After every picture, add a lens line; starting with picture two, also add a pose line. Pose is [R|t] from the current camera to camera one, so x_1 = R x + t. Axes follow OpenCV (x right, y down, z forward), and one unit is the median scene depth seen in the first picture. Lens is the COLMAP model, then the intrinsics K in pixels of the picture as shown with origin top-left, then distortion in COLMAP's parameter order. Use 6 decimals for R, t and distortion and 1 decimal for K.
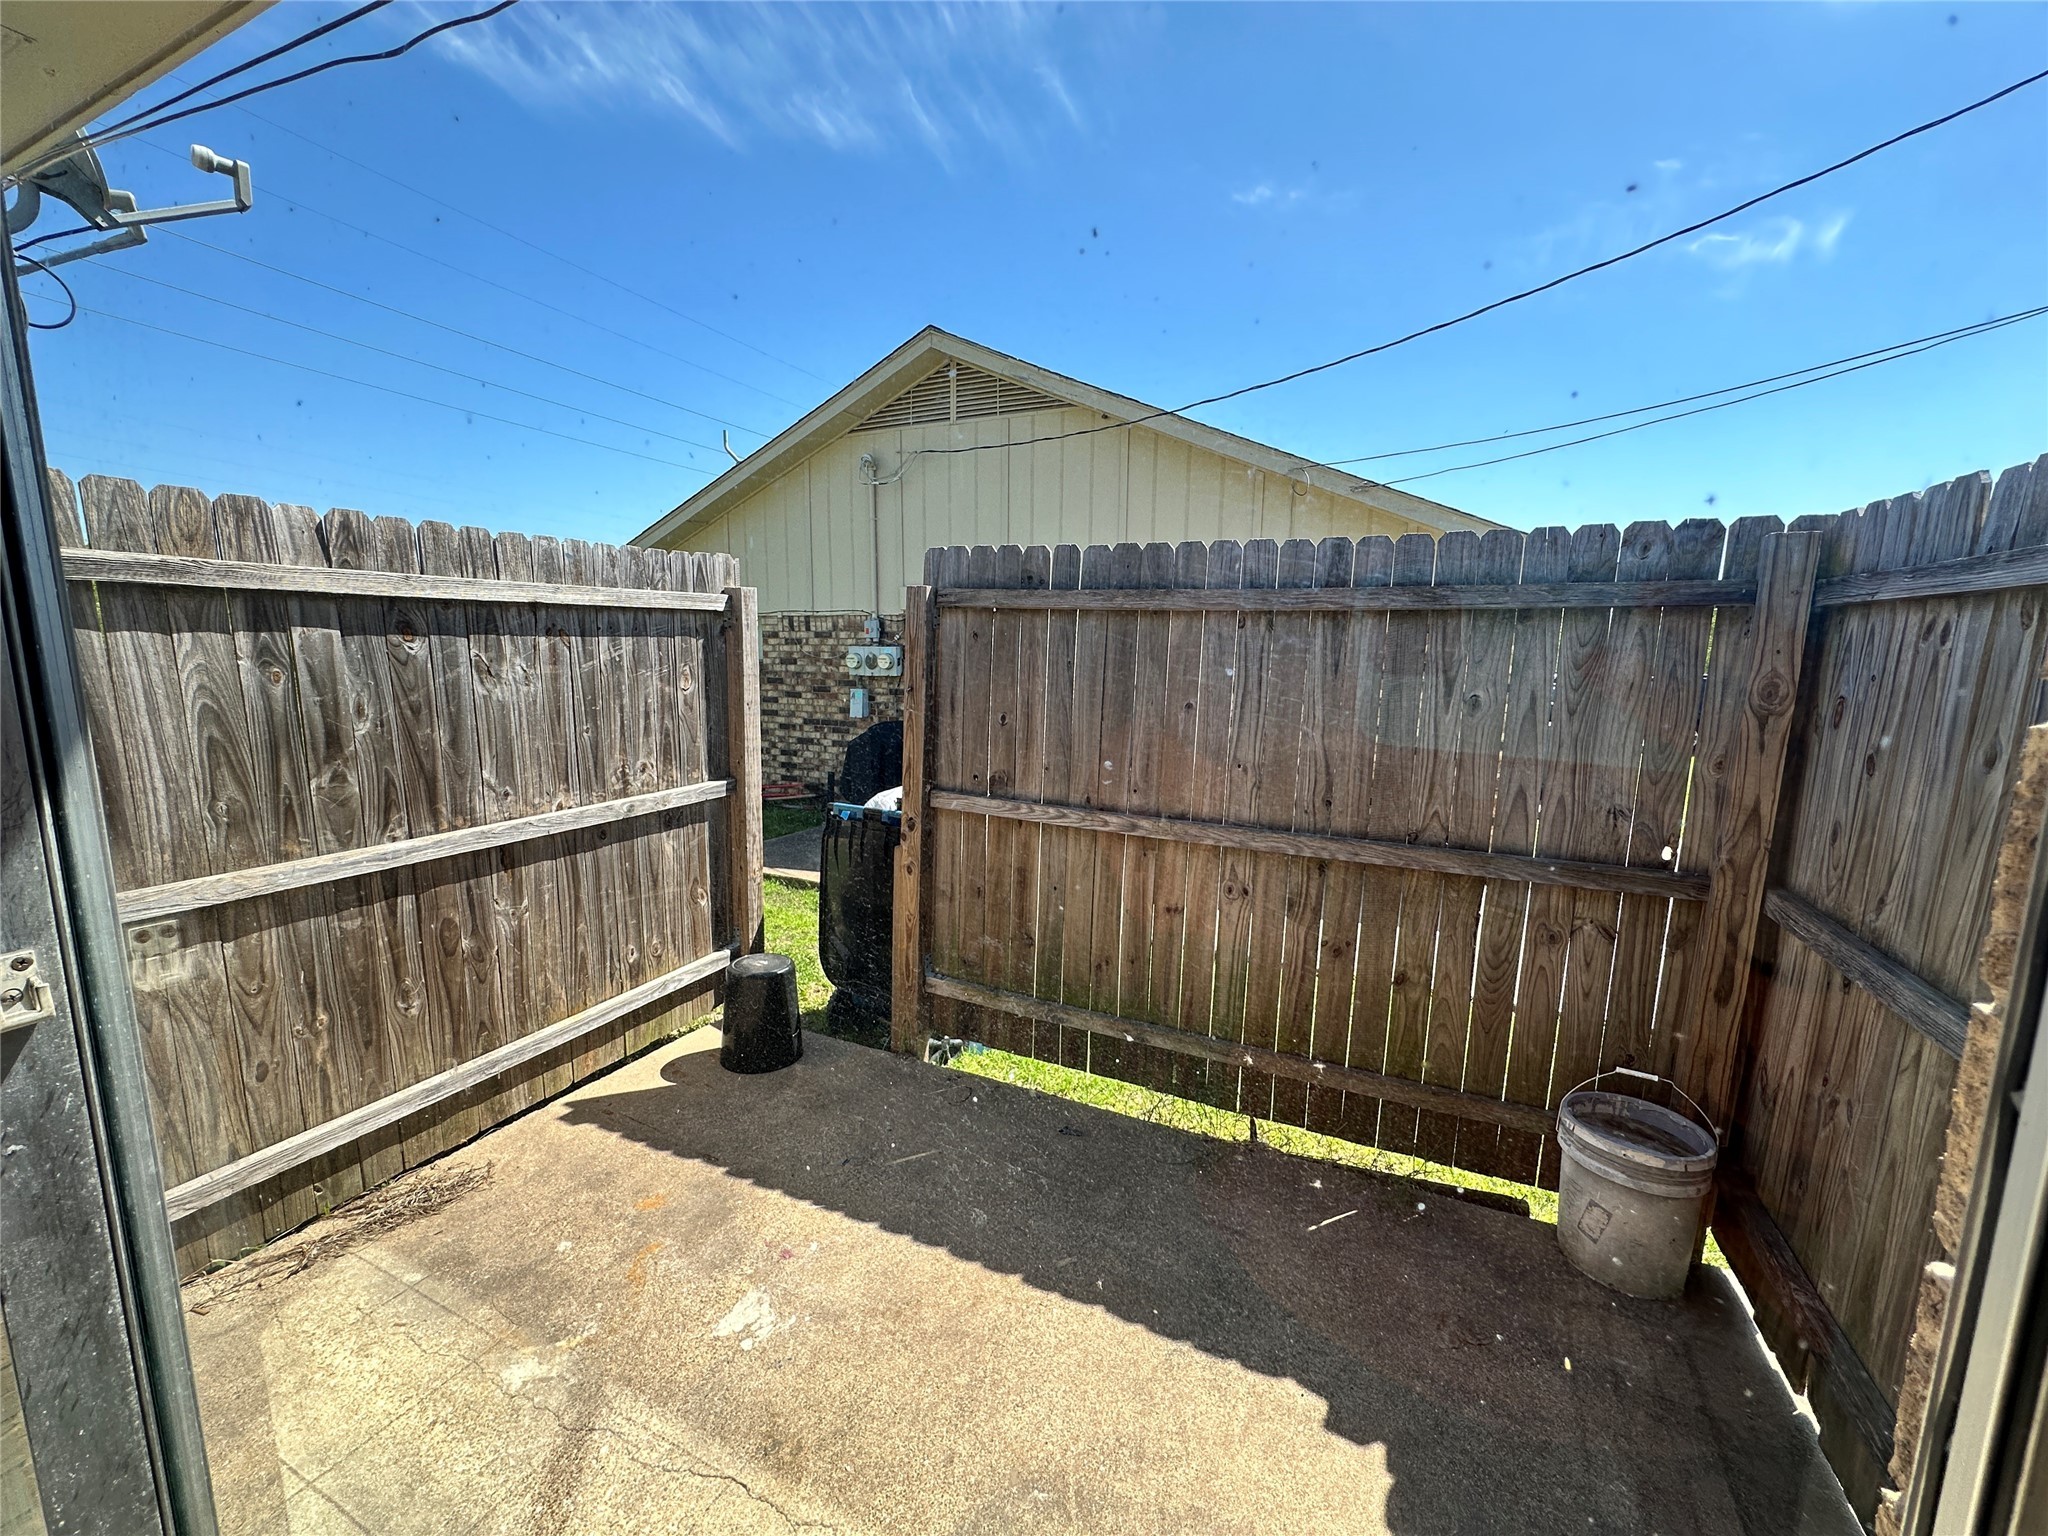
lens RADIAL K [[820.6, 0, 1025.1], [0, 820.6, 774.1], [0, 0, 1]] dist [0.000174, 0.000863]
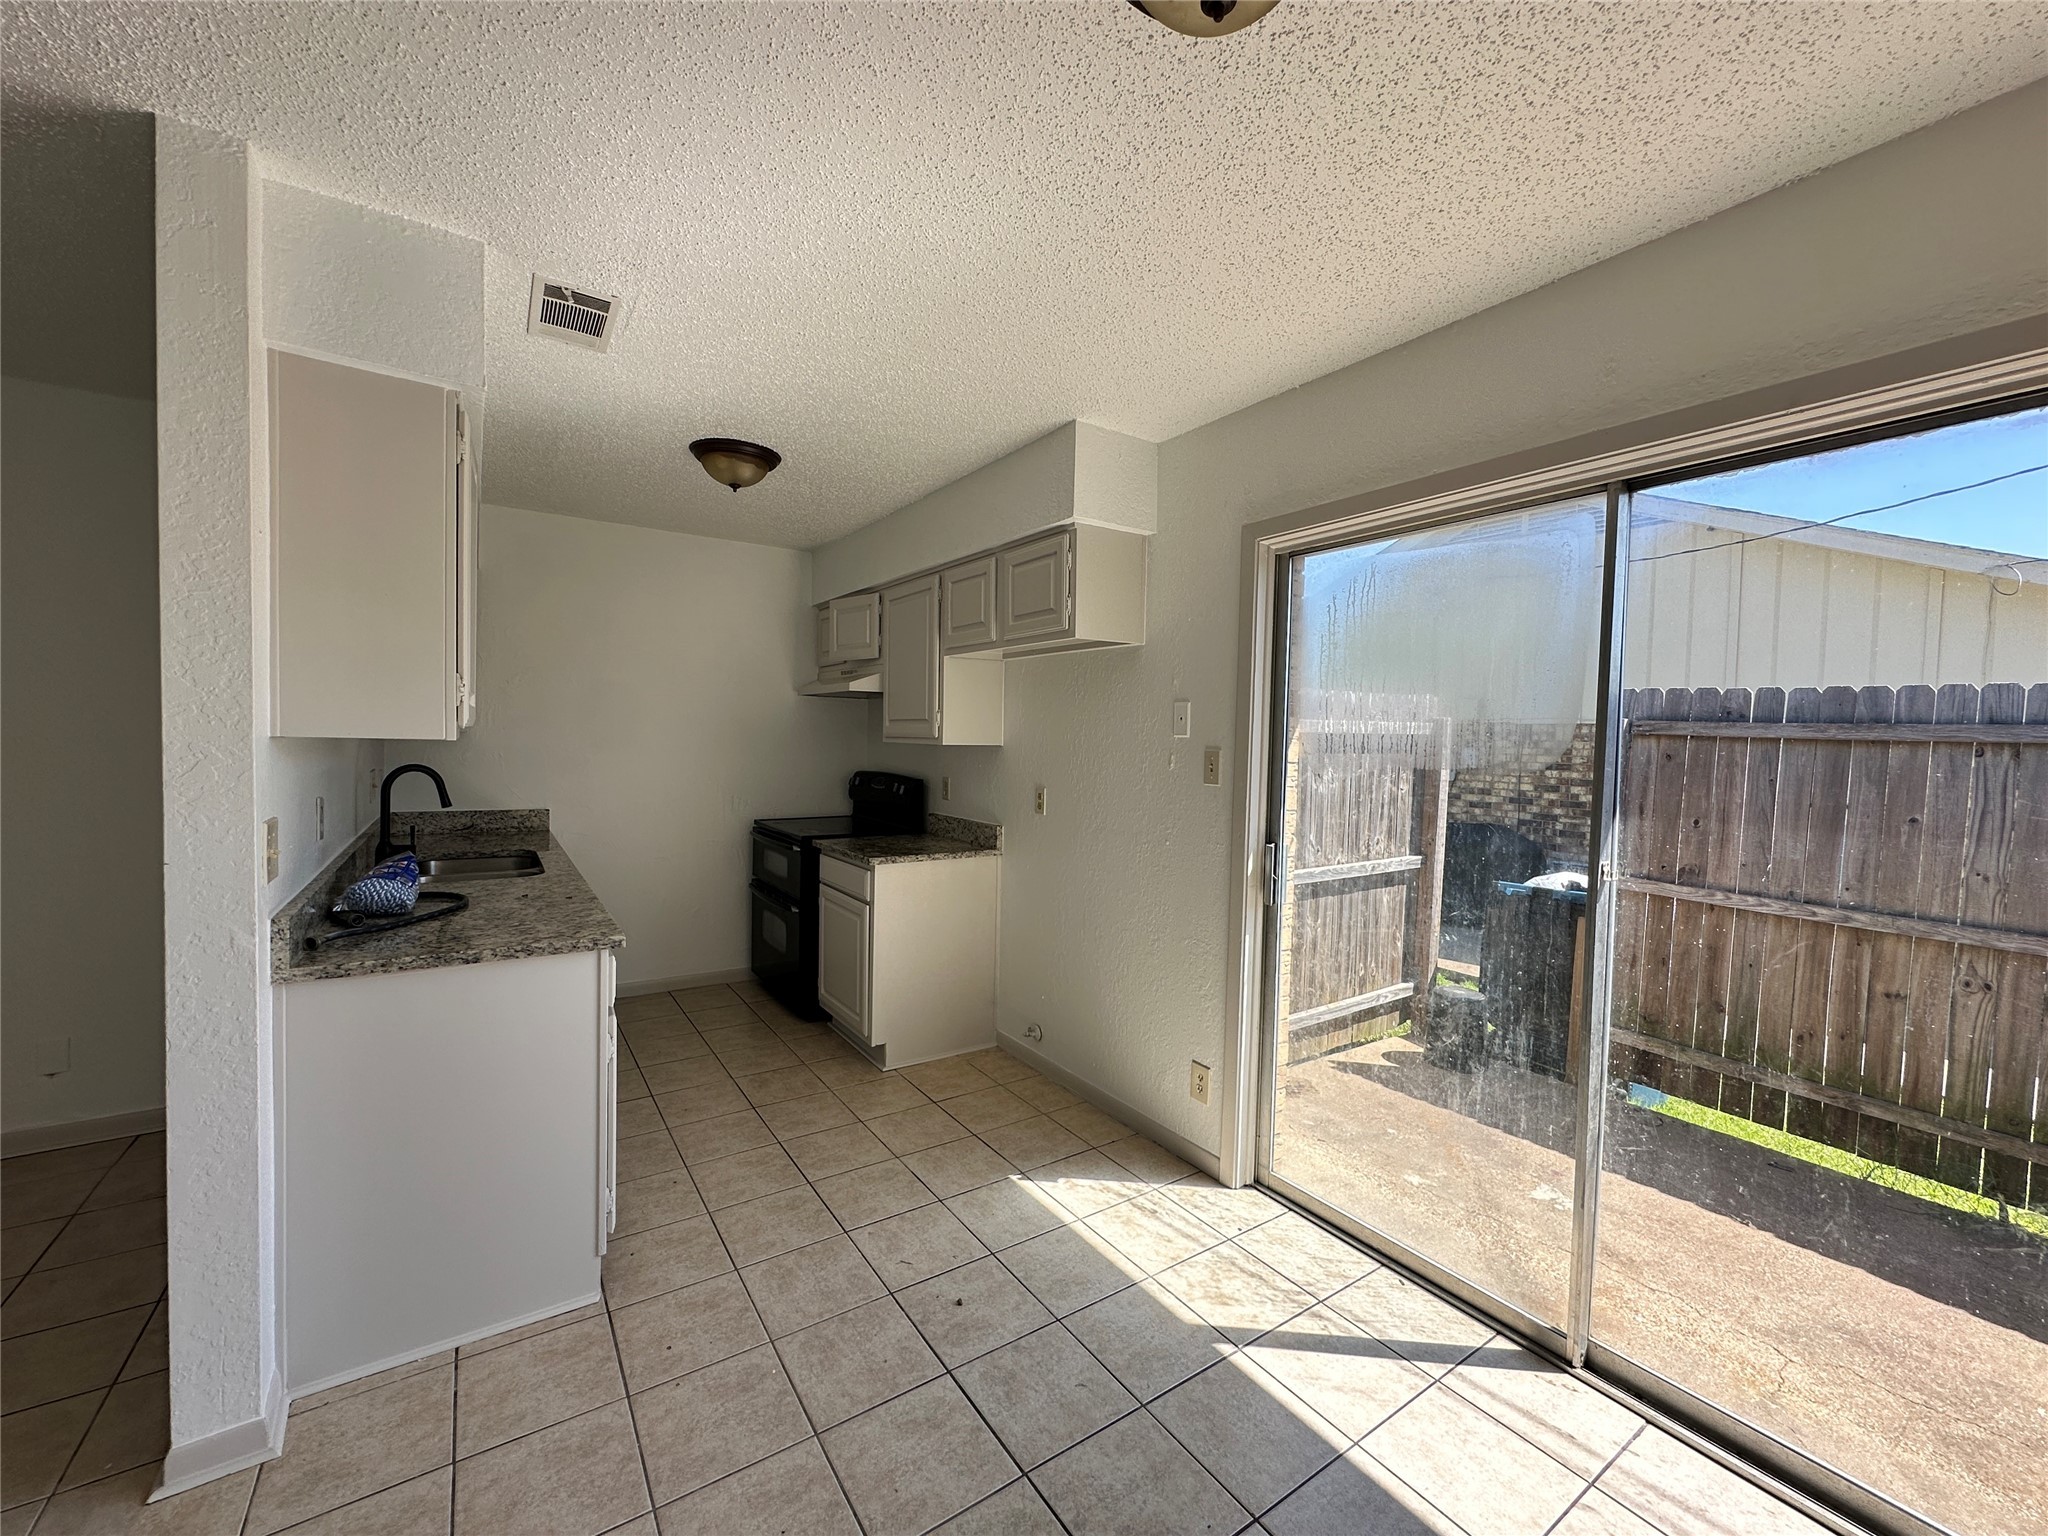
lens RADIAL K [[820.6, 0, 1031.8], [0, 820.6, 769.5], [0, 0, 1]] dist [0.000174, 0.000863]
pose [[0.854341, 0.024320, -0.519143, -0.247683], [-0.087228, 0.991444, -0.097104, 0.063522], [0.512340, 0.128244, 0.849153, -0.606099]]
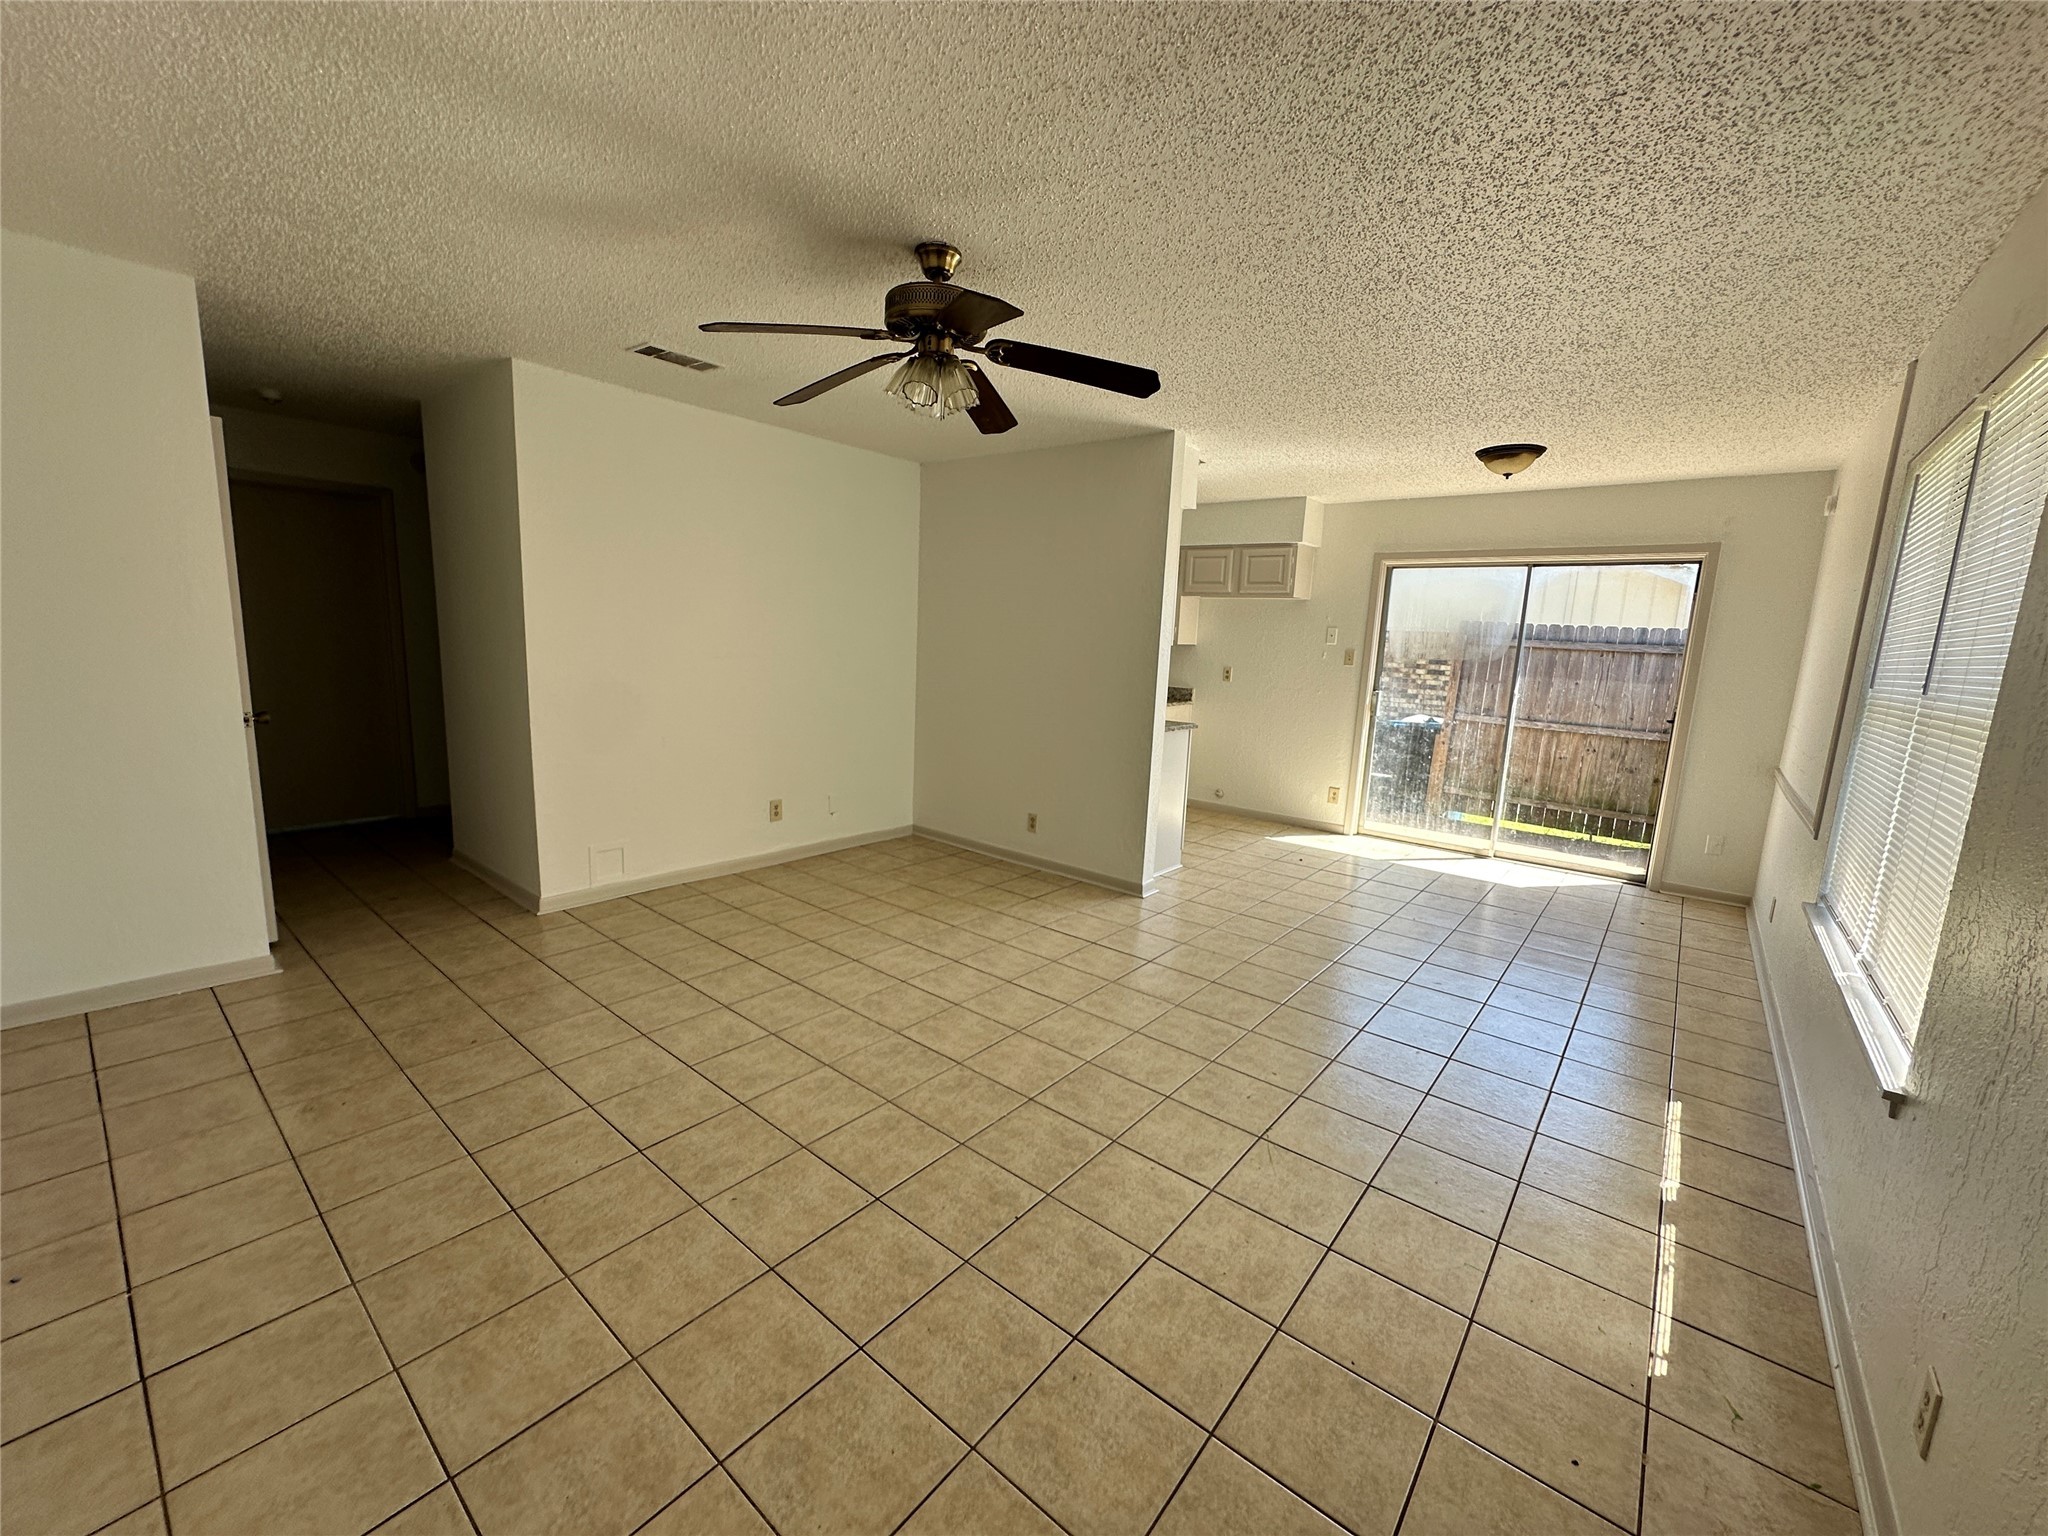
lens RADIAL K [[820.6, 0, 1026.2], [0, 820.6, 769.6], [0, 0, 1]] dist [0.000174, 0.000863]
pose [[0.966484, 0.067862, -0.247596, -0.811961], [-0.065557, 0.997694, 0.017551, 0.255819], [0.248216, -0.000731, 0.968704, -1.961435]]
